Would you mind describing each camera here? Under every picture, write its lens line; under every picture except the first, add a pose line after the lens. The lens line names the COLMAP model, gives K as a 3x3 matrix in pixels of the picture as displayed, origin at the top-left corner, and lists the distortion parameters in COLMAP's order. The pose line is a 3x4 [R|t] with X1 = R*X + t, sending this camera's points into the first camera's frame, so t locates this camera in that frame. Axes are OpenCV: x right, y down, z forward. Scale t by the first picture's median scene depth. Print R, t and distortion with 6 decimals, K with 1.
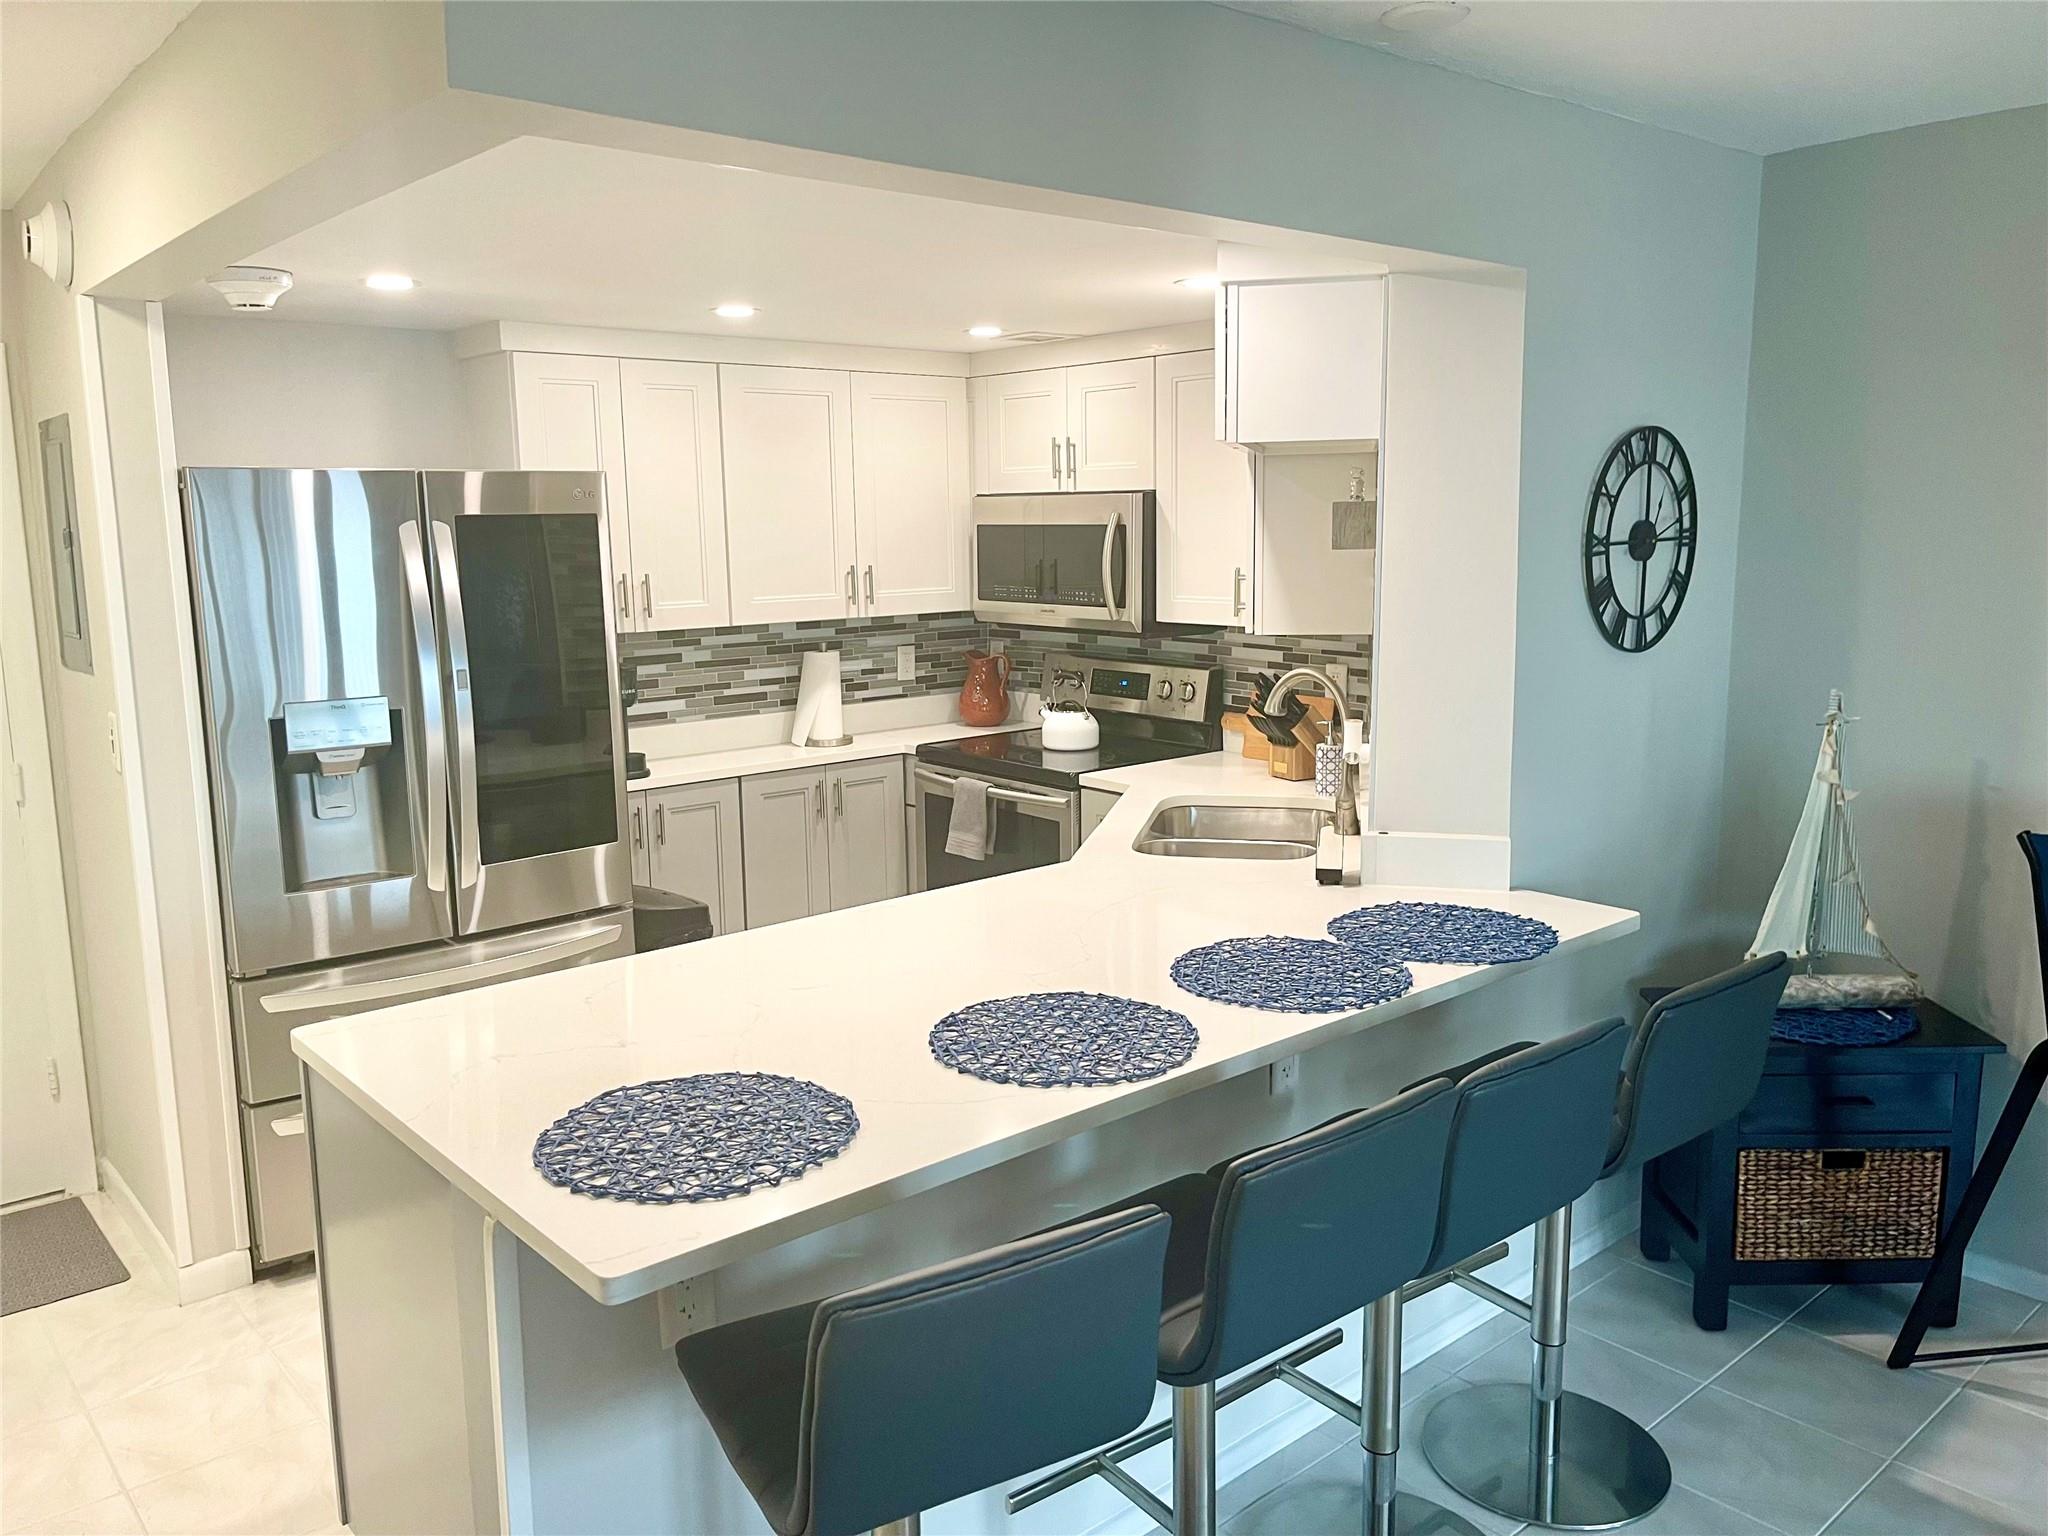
lens RADIAL K [[1531.8, 0, 1024.0], [0, 1531.8, 768.0], [0, 0, 1]] dist [0.118066, -0.238993]
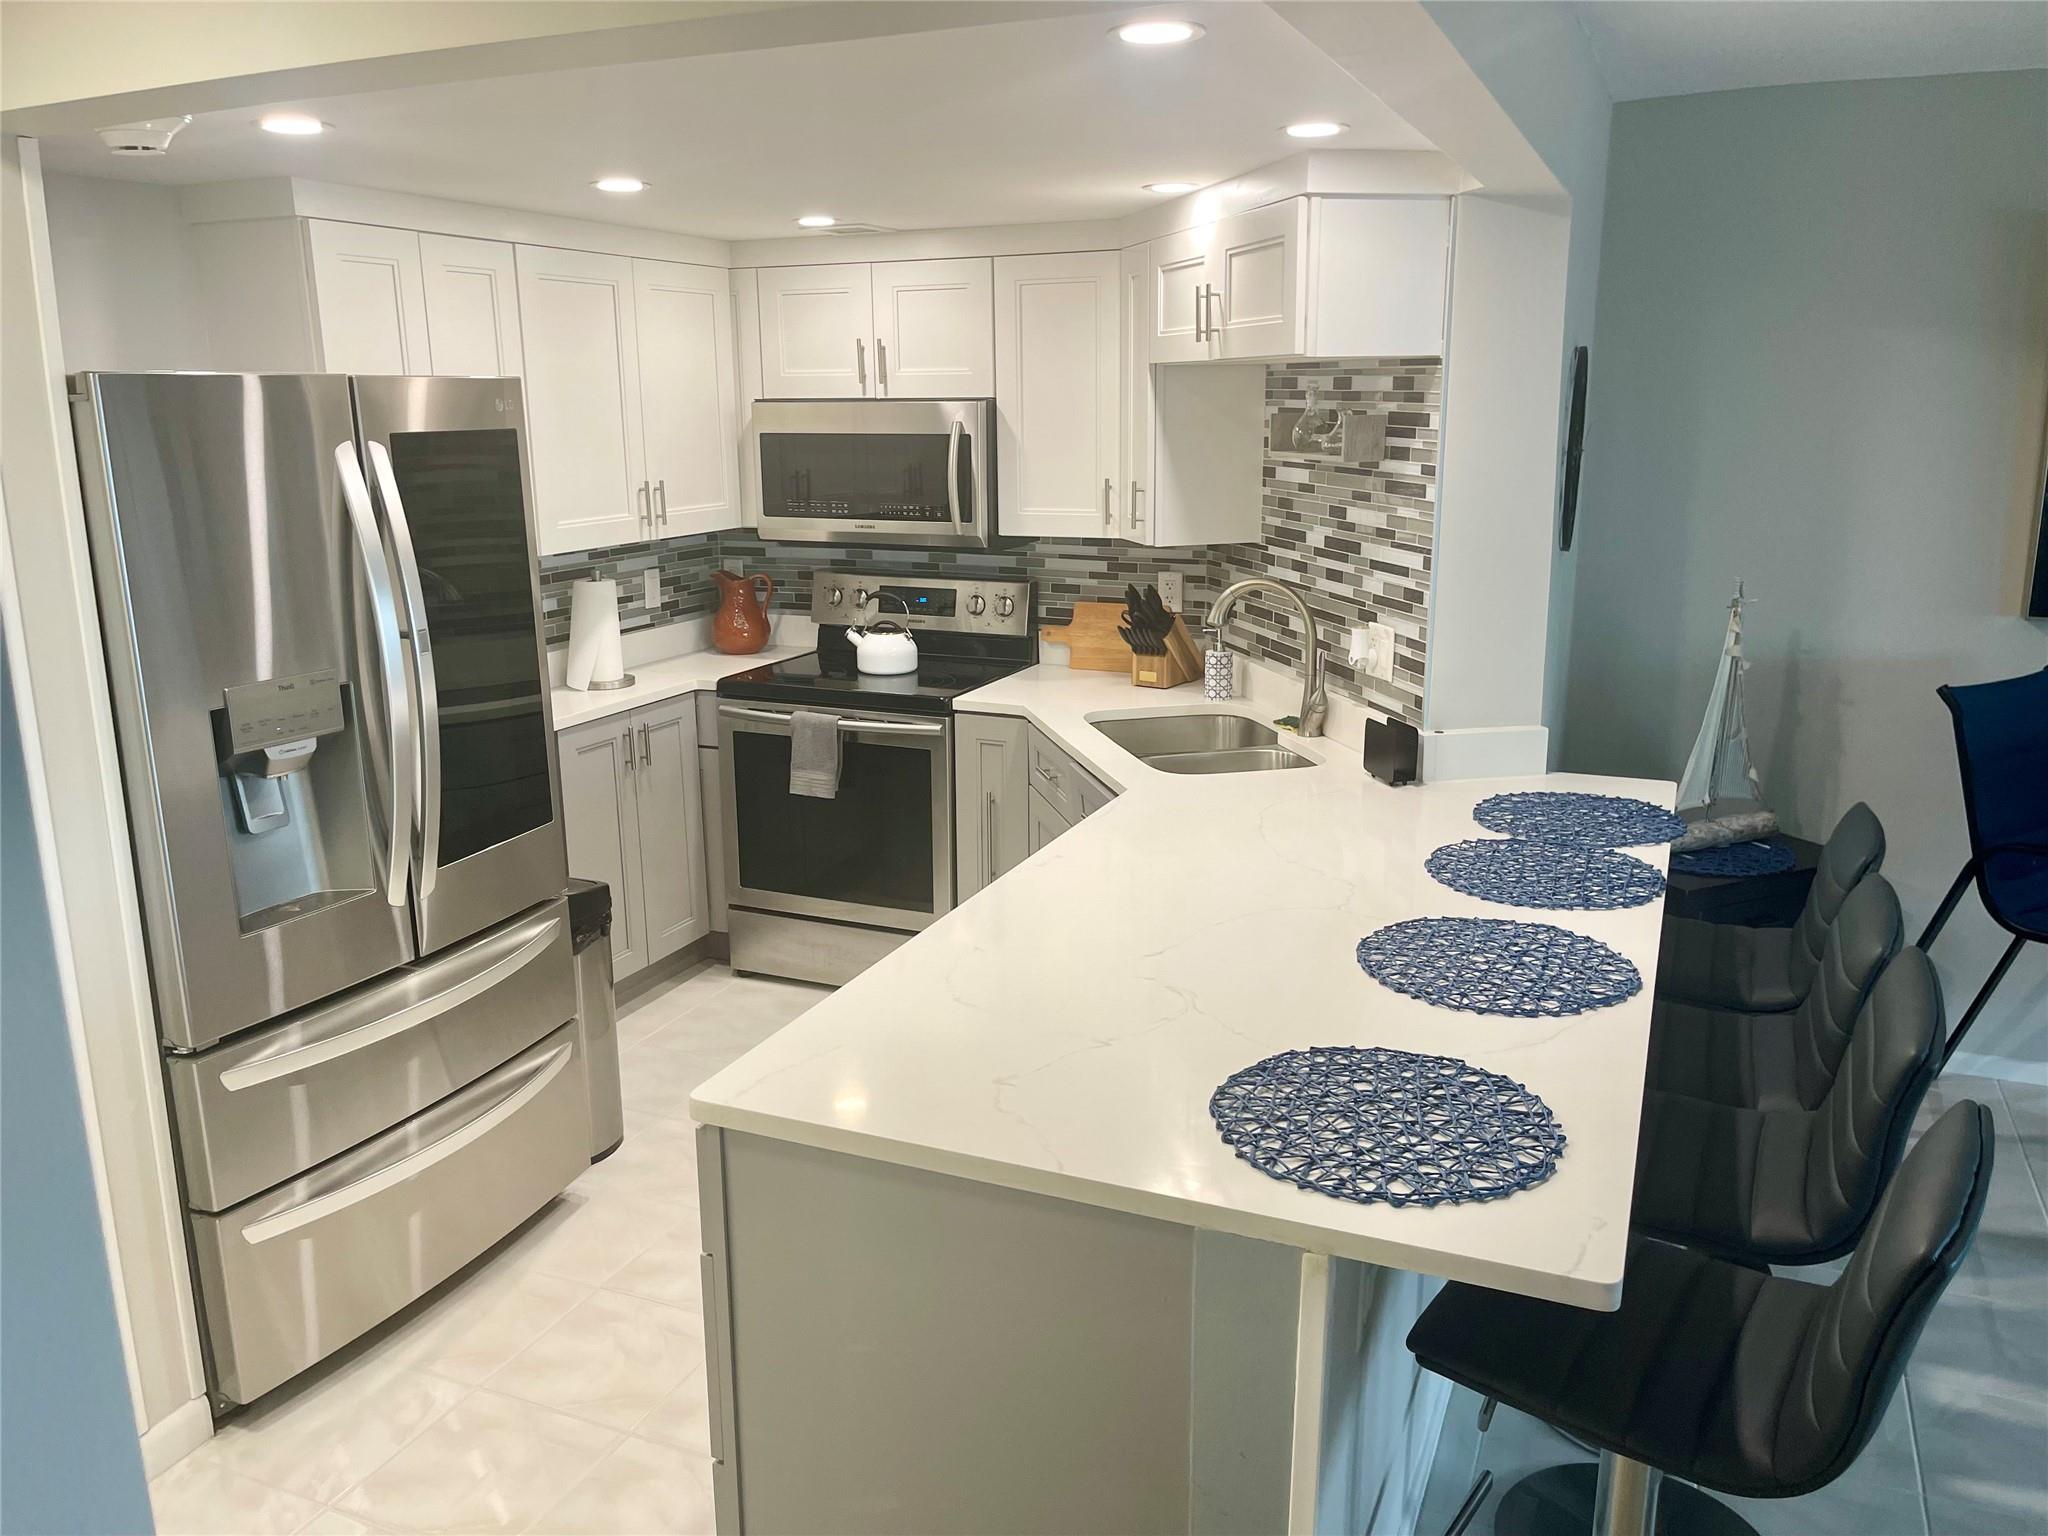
lens RADIAL K [[1531.8, 0, 1024.0], [0, 1531.8, 768.0], [0, 0, 1]] dist [0.118066, -0.238993]
pose [[0.900492, -0.097689, 0.423758, -0.327976], [0.069381, 0.994234, 0.081765, -0.027561], [-0.429302, -0.044228, 0.902077, 0.110855]]
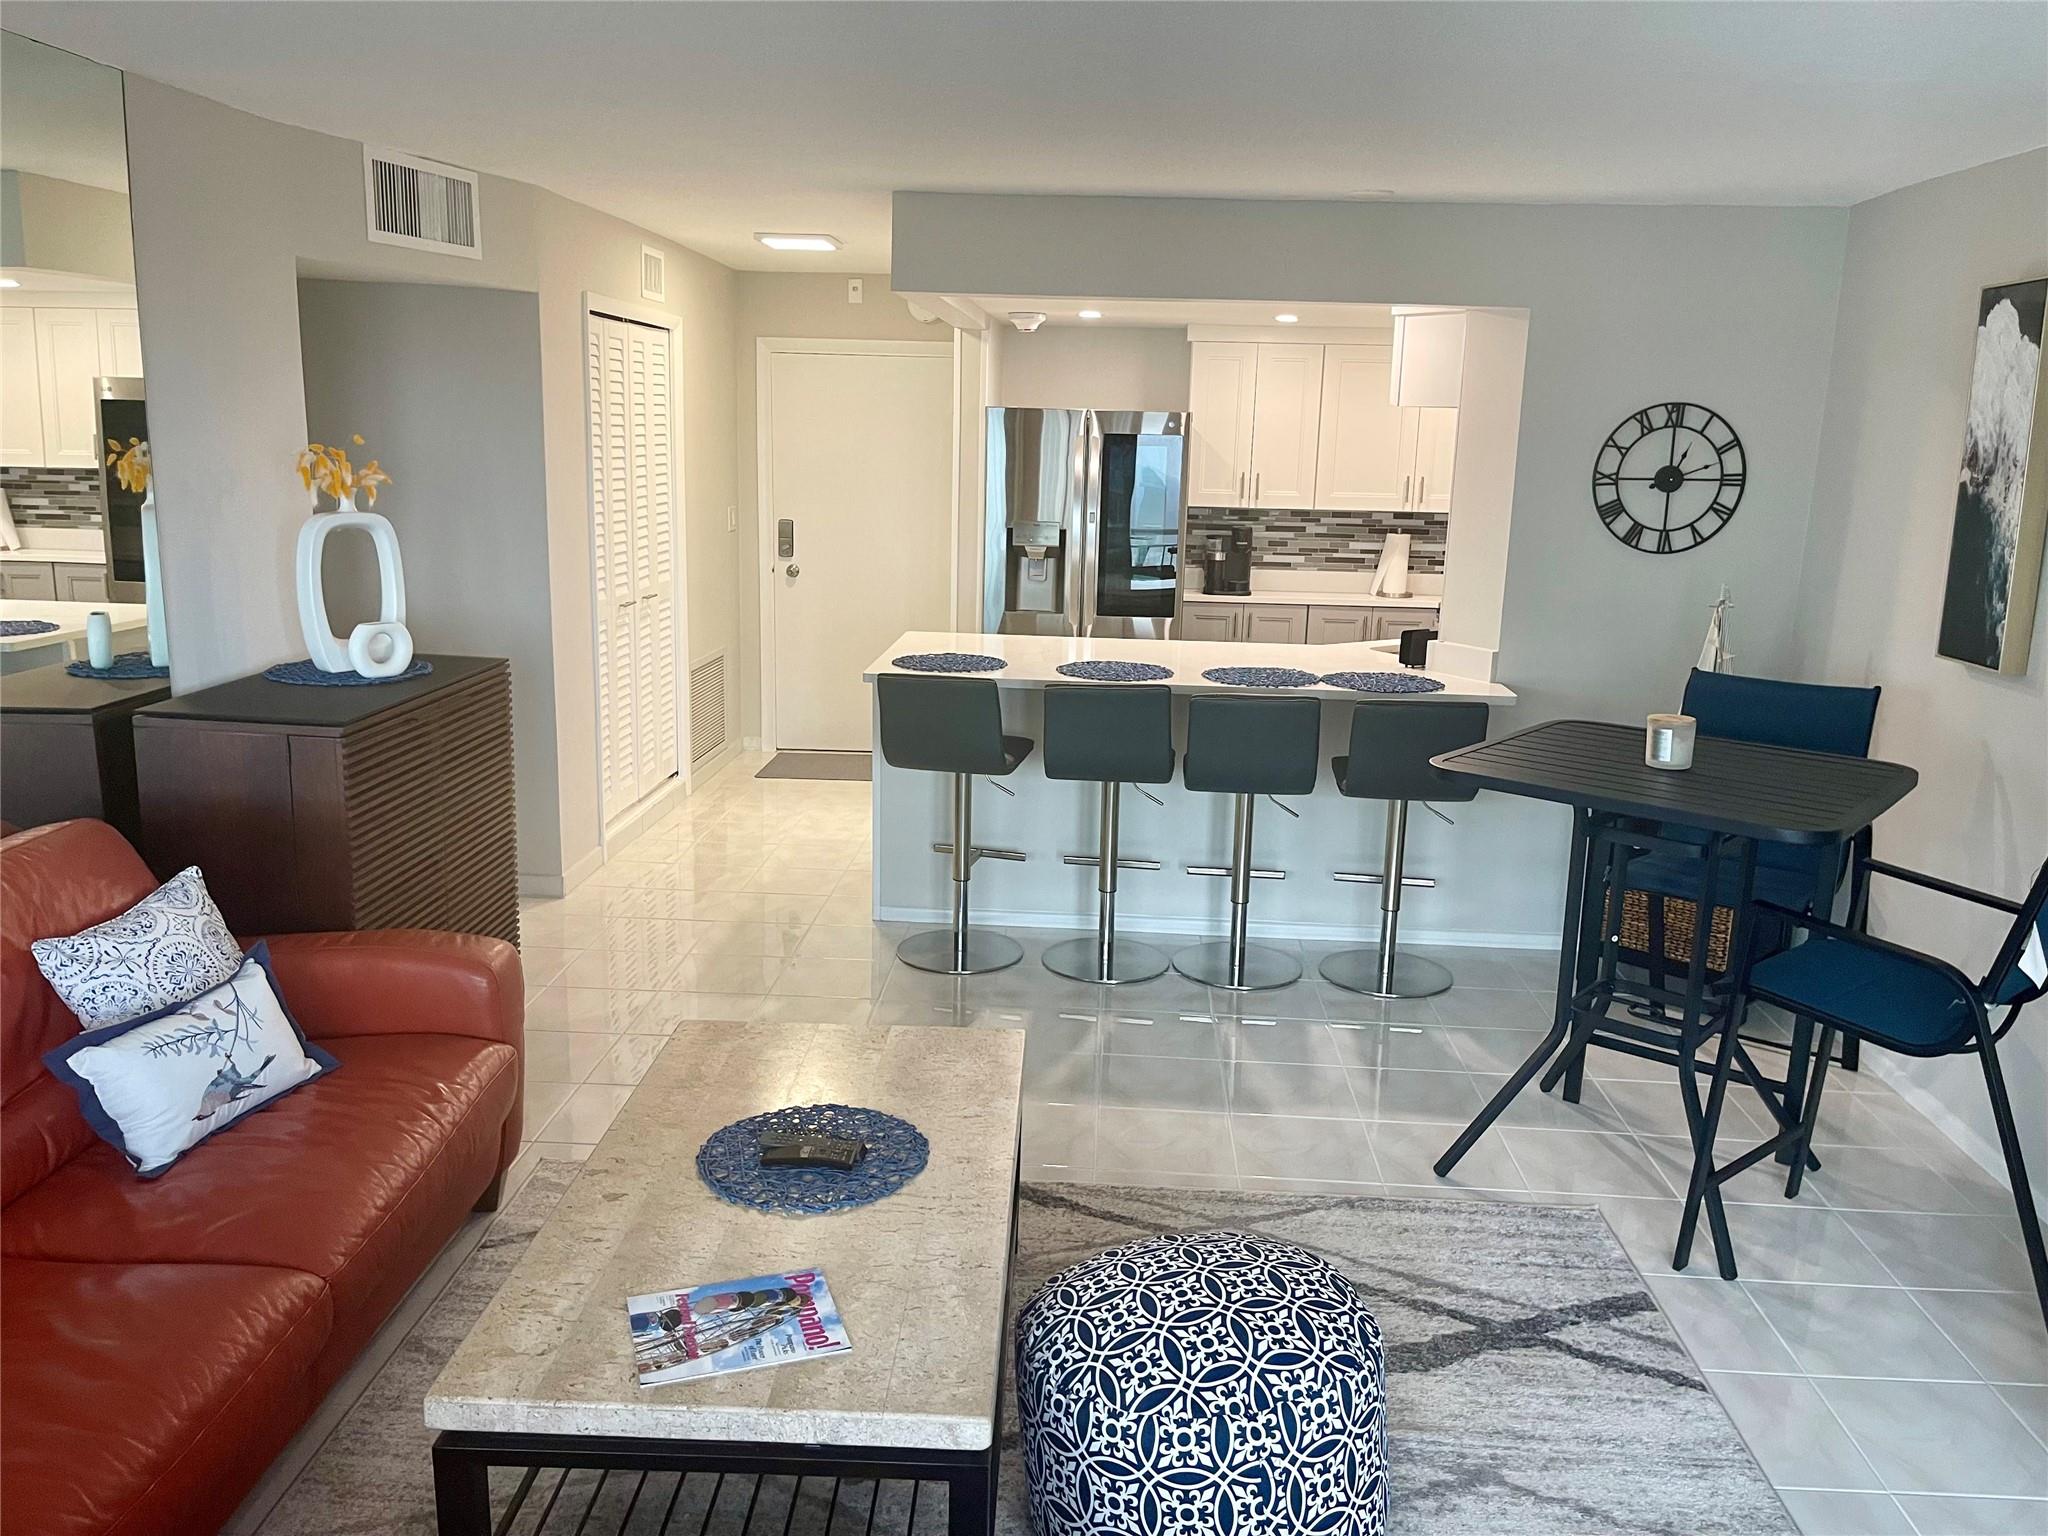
lens RADIAL K [[1531.8, 0, 1024.0], [0, 1531.8, 768.0], [0, 0, 1]] dist [0.118066, -0.238993]
pose [[0.712389, 0.185776, -0.676749, 0.741510], [-0.150555, 0.982330, 0.111178, 0.039600], [0.685445, 0.022686, 0.727771, -0.371797]]
